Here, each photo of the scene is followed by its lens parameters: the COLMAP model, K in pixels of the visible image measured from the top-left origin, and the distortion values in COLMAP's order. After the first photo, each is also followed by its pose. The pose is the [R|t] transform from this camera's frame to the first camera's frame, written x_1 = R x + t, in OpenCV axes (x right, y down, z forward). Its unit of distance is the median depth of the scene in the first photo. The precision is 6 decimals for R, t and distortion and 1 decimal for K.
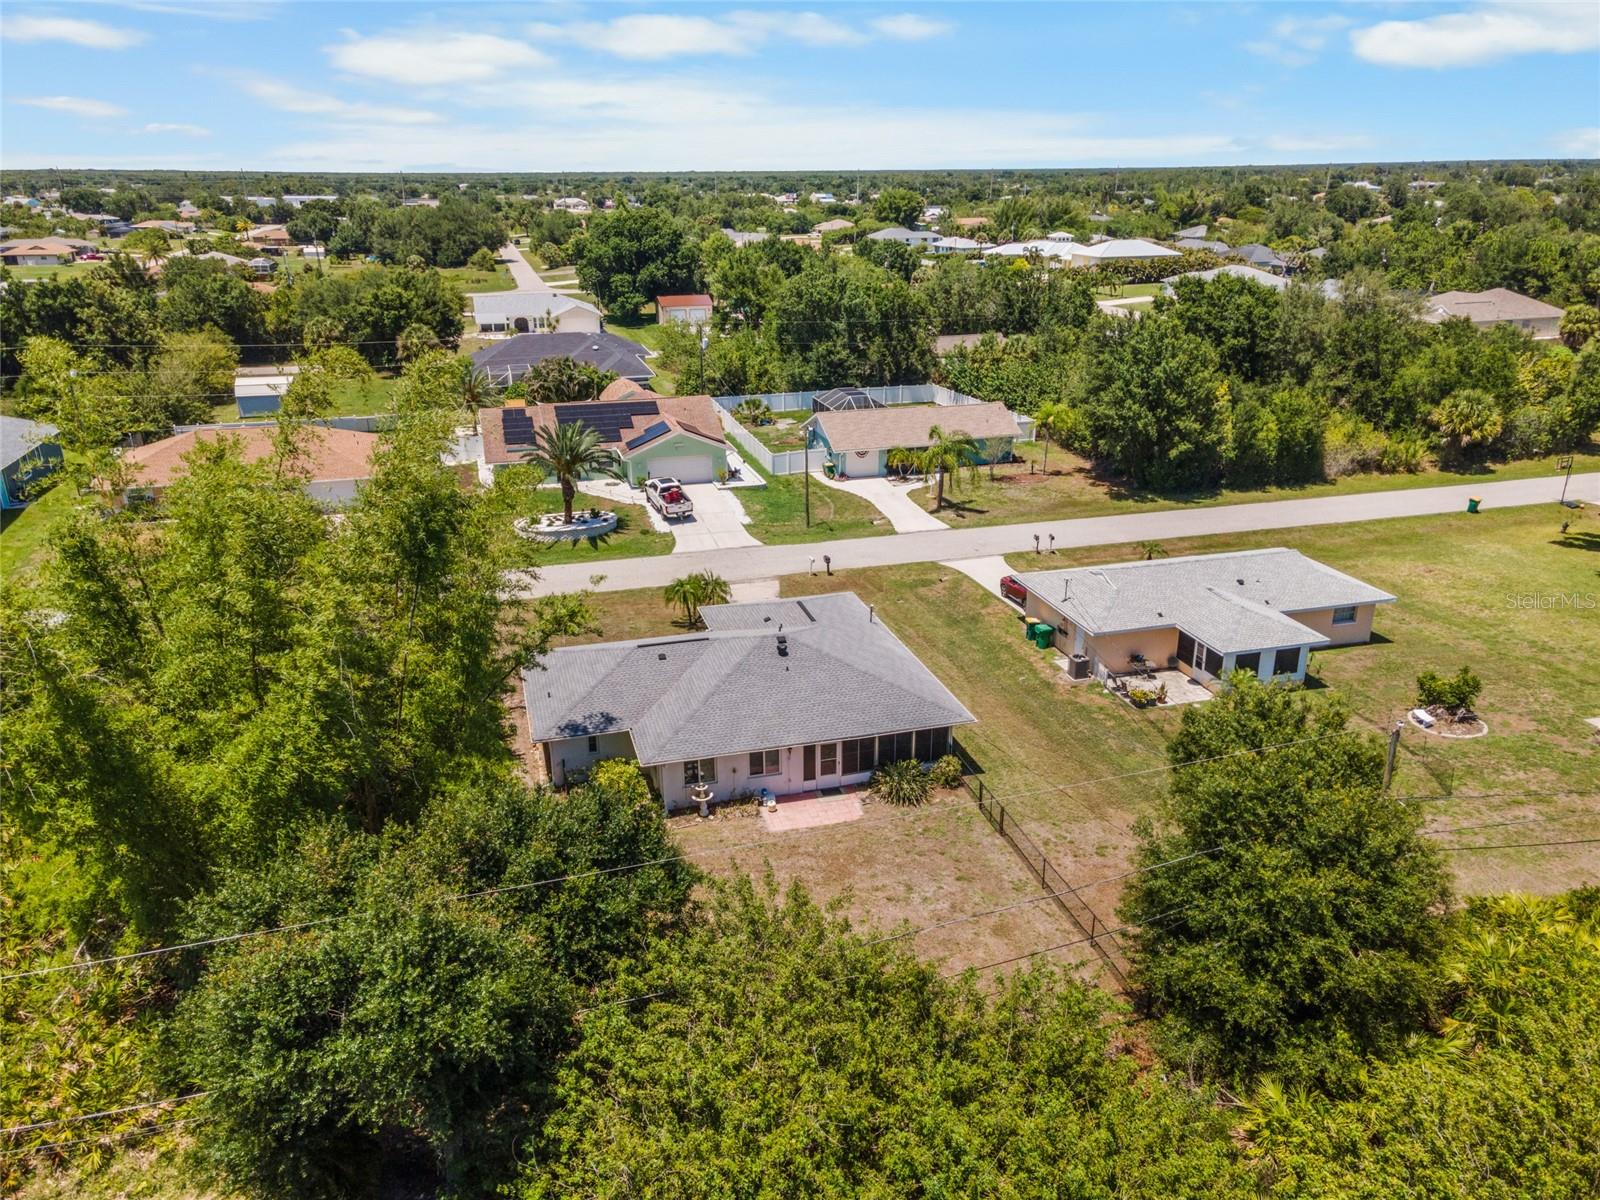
lens RADIAL K [[1163.4, 0, 800.0], [0, 1163.4, 600.0], [0, 0, 1]] dist [0.019600, 0.048994]
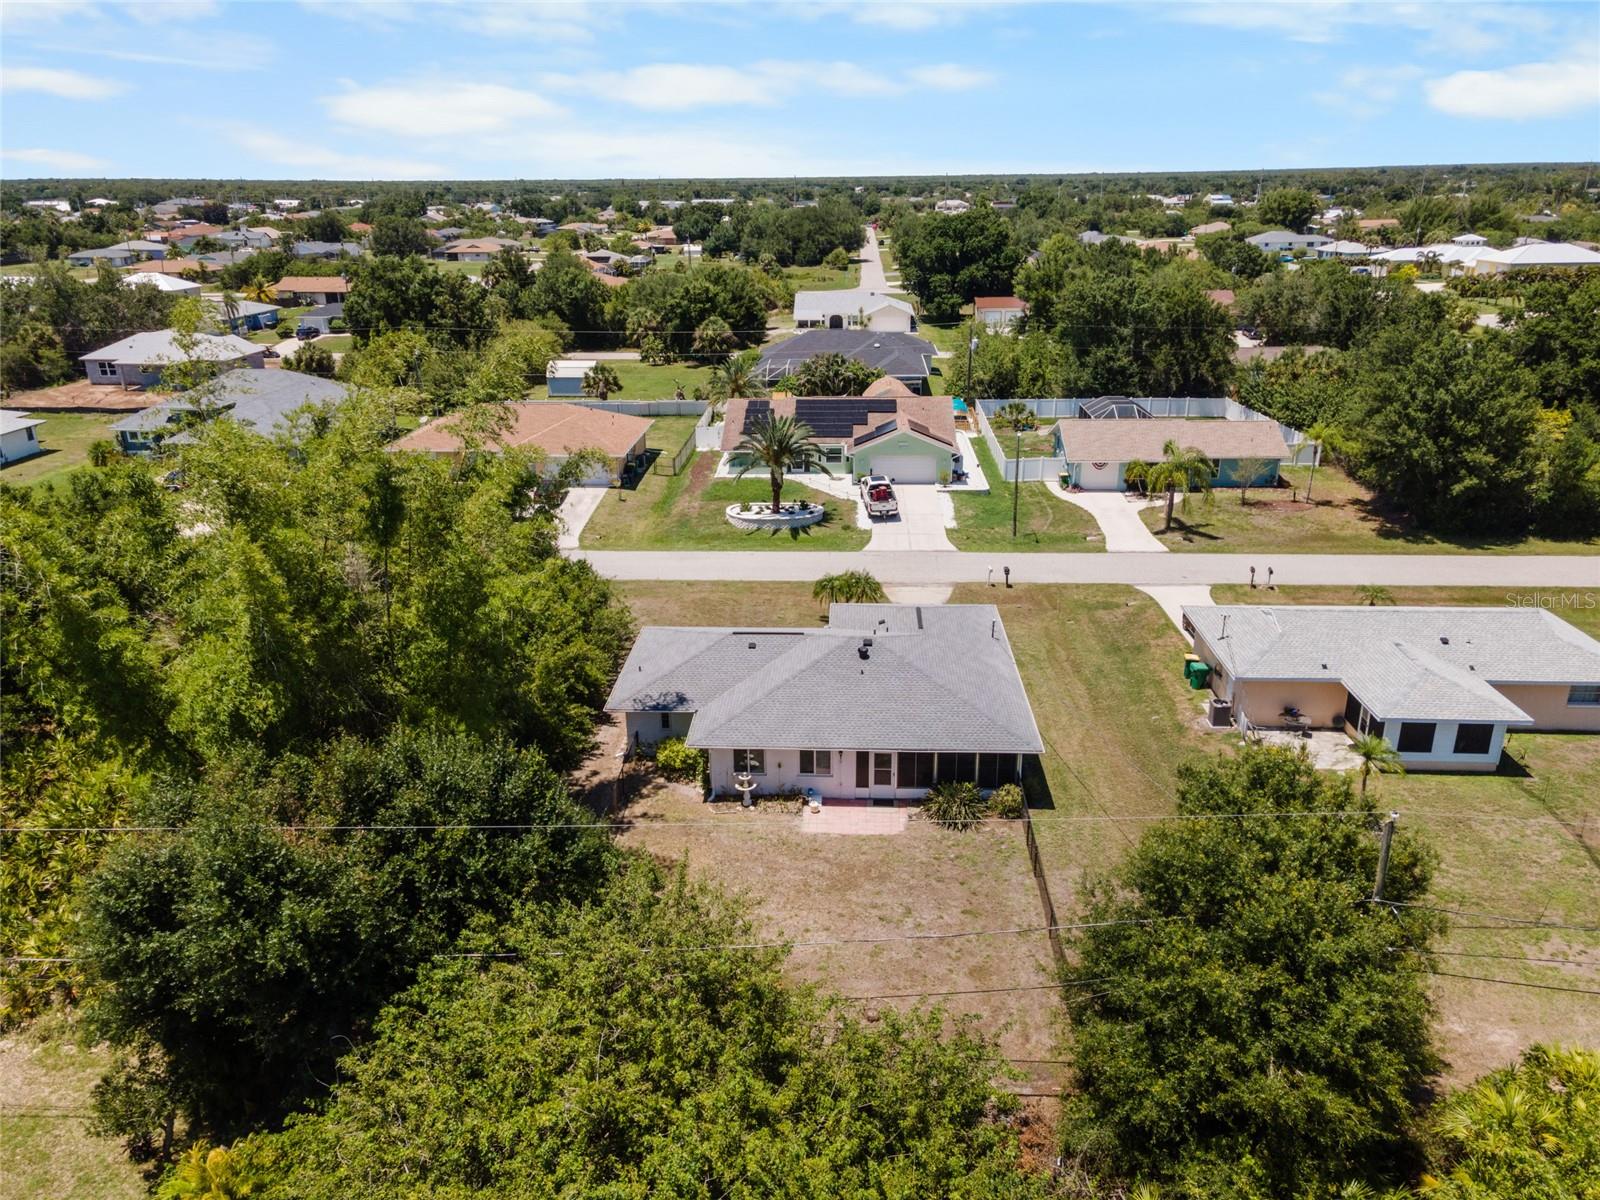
lens RADIAL K [[1163.4, 0, 800.0], [0, 1163.4, 600.0], [0, 0, 1]] dist [0.019600, 0.048994]
pose [[0.949900, 0.104224, -0.294666, 0.123759], [-0.104837, 0.994394, 0.013761, -0.005162], [0.294449, 0.017820, 0.955501, 0.025827]]
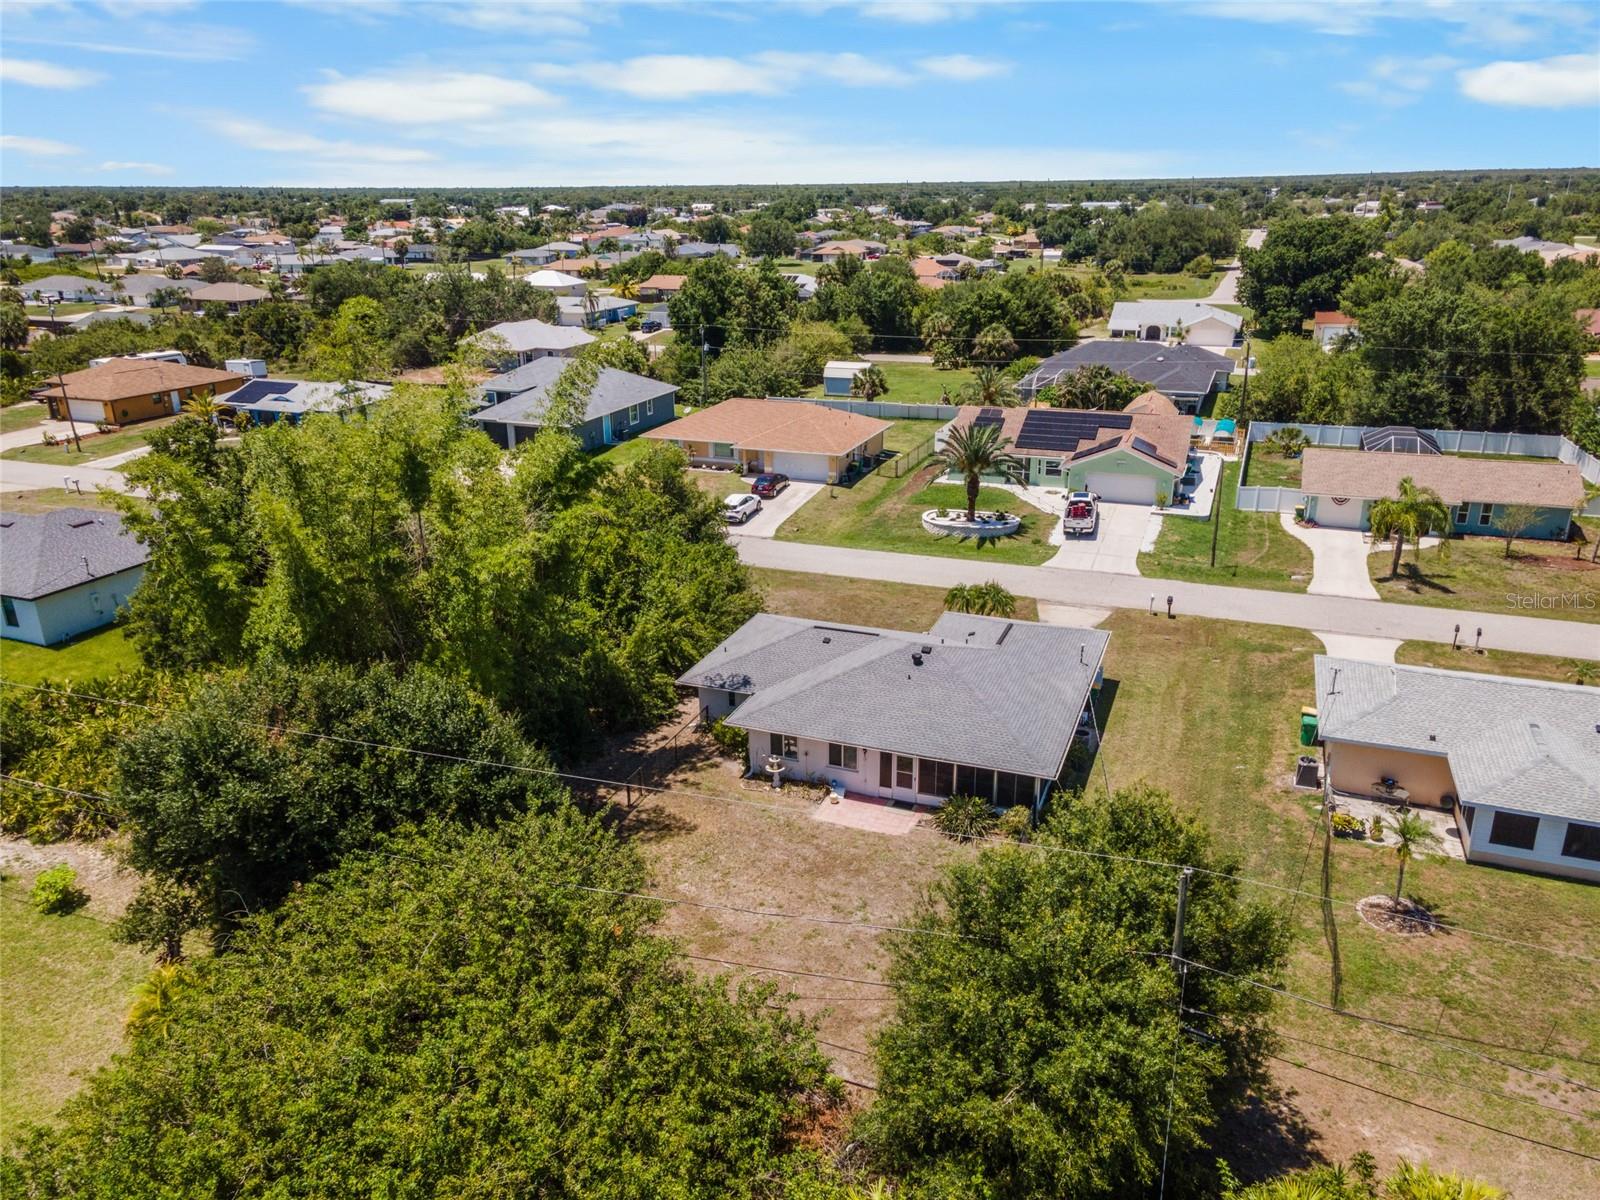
lens RADIAL K [[1165.5, 0, 800.0], [0, 1165.5, 600.0], [0, 0, 1]] dist [0.006756, 0.065775]
pose [[0.801091, 0.199433, -0.564341, 0.261606], [-0.201578, 0.977672, 0.059356, -0.026223], [0.563578, 0.066209, 0.823405, 0.062233]]
